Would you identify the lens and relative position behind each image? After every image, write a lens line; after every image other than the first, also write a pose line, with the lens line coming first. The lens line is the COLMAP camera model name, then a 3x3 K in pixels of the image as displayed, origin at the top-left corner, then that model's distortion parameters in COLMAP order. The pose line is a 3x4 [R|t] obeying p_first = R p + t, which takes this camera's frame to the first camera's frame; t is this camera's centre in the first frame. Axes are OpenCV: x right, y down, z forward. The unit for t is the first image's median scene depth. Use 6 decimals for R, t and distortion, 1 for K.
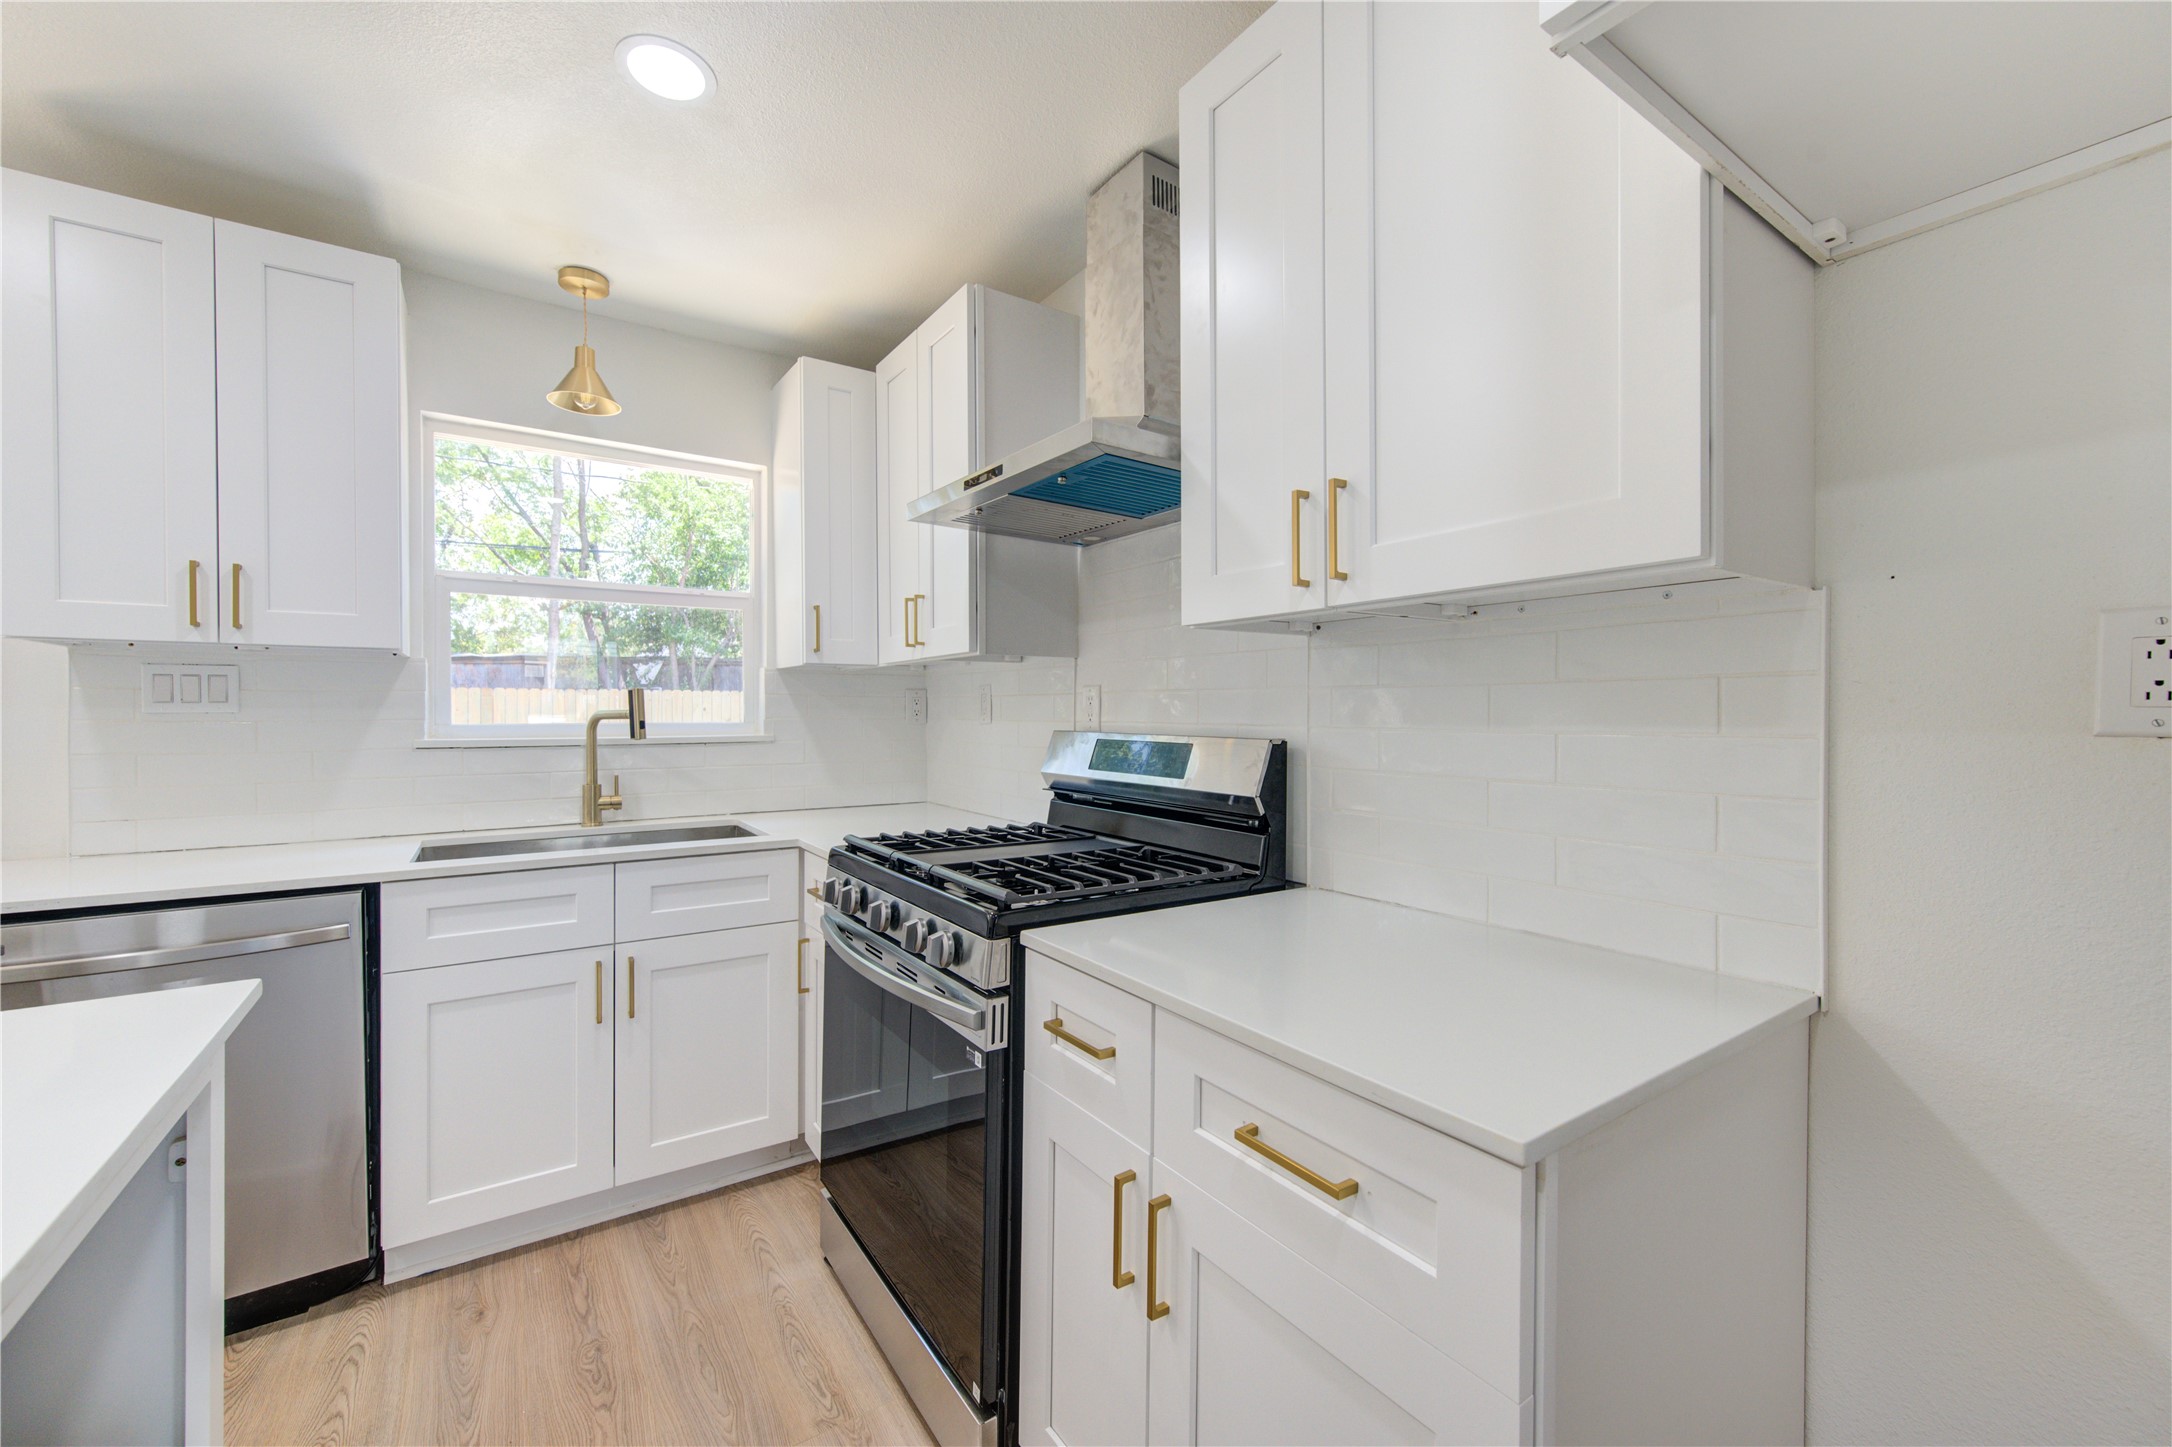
lens RADIAL K [[853.7, 0, 1087.4], [0, 853.7, 720.9], [0, 0, 1]] dist [0.000848, -0.000507]
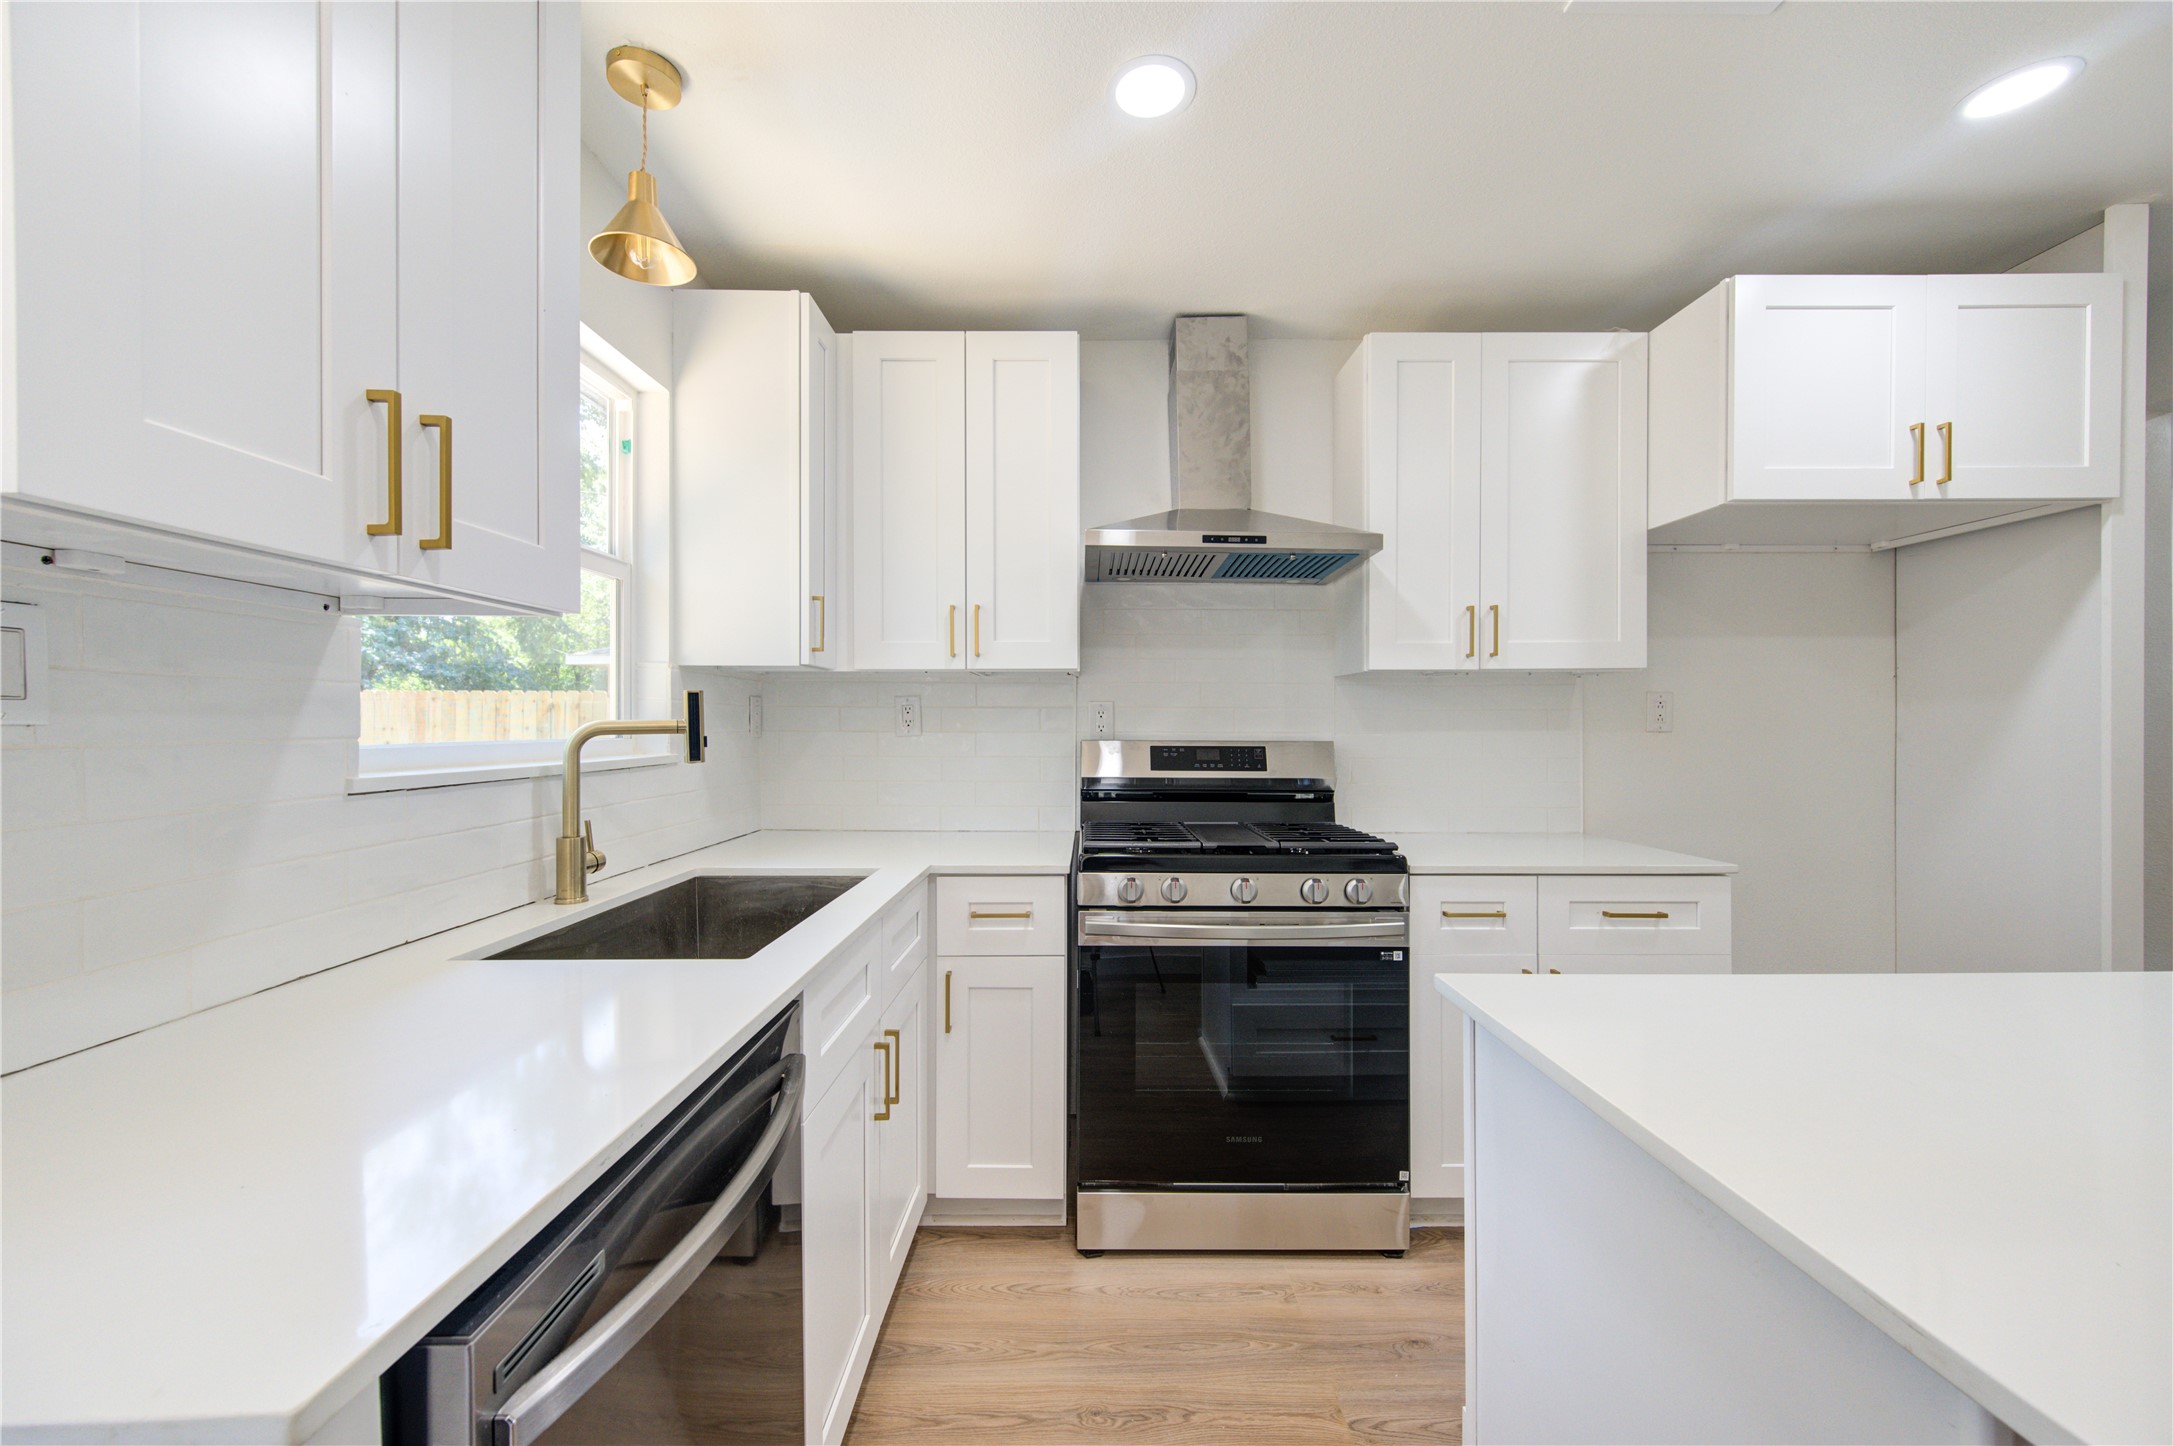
lens RADIAL K [[861.4, 0, 1091.9], [0, 861.4, 719.7], [0, 0, 1]] dist [0.001676, -0.000185]
pose [[0.563060, 0.002112, 0.826413, -1.041359], [0.007207, 0.999946, -0.007466, -0.006512], [-0.826385, 0.010160, 0.563015, 0.363485]]
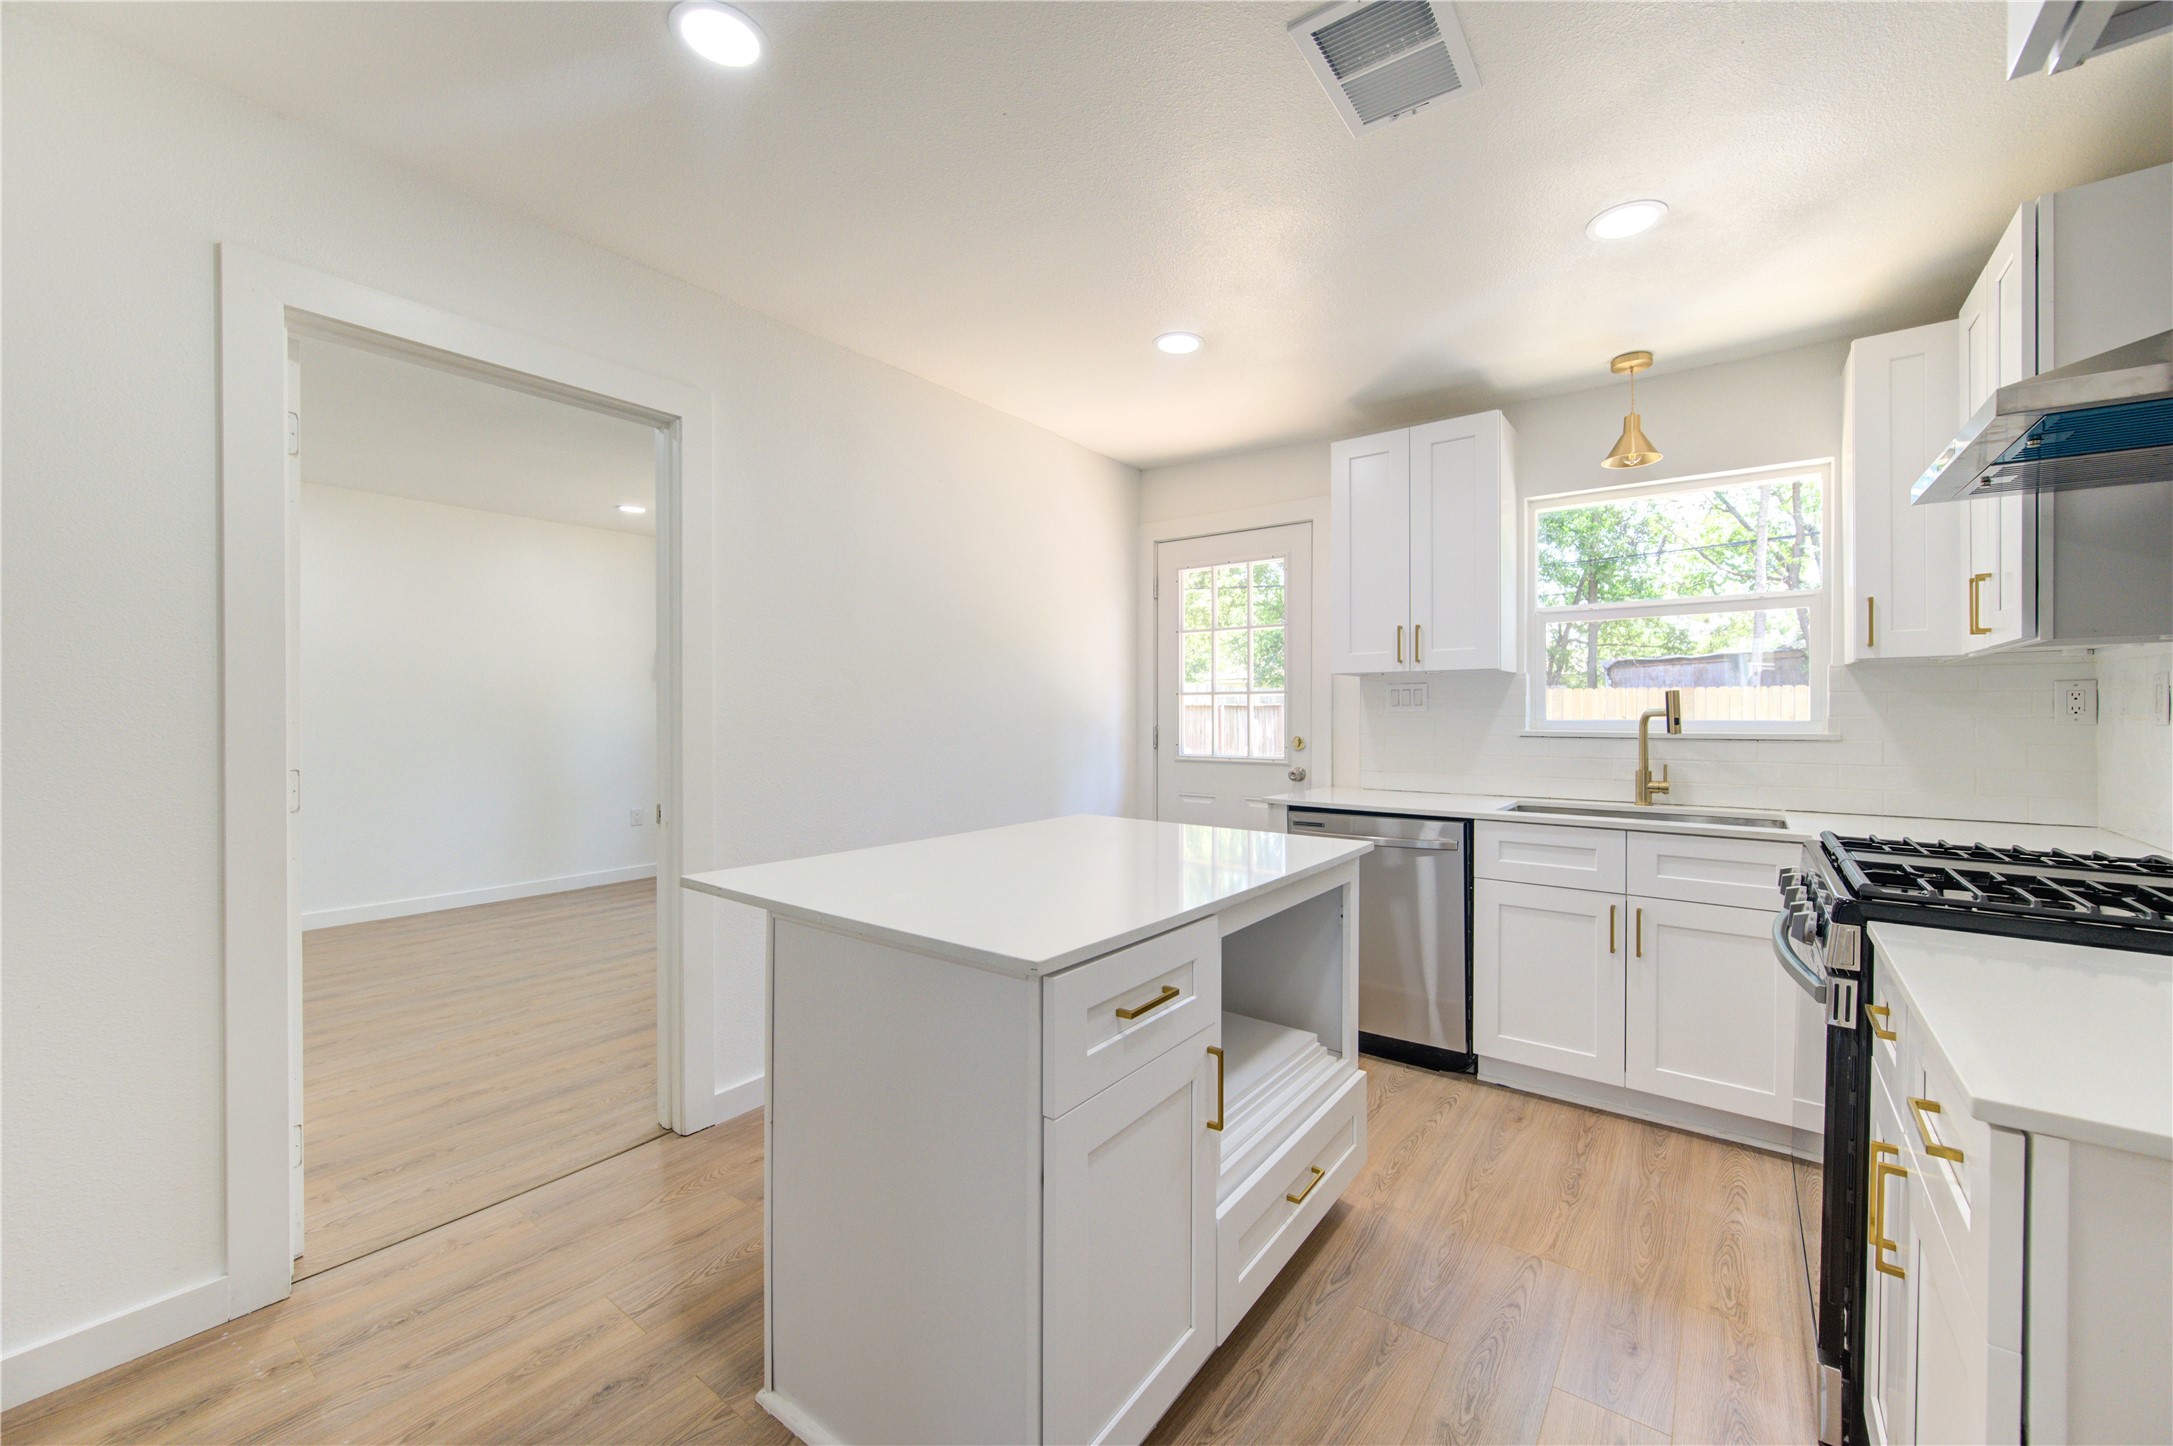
lens RADIAL K [[861.4, 0, 1091.6], [0, 861.4, 714.5], [0, 0, 1]] dist [0.001676, -0.000185]
pose [[0.315704, 0.002581, -0.948854, 0.381257], [-0.007377, 0.999973, 0.000265, 0.000611], [0.948829, 0.006916, 0.315715, -0.144080]]
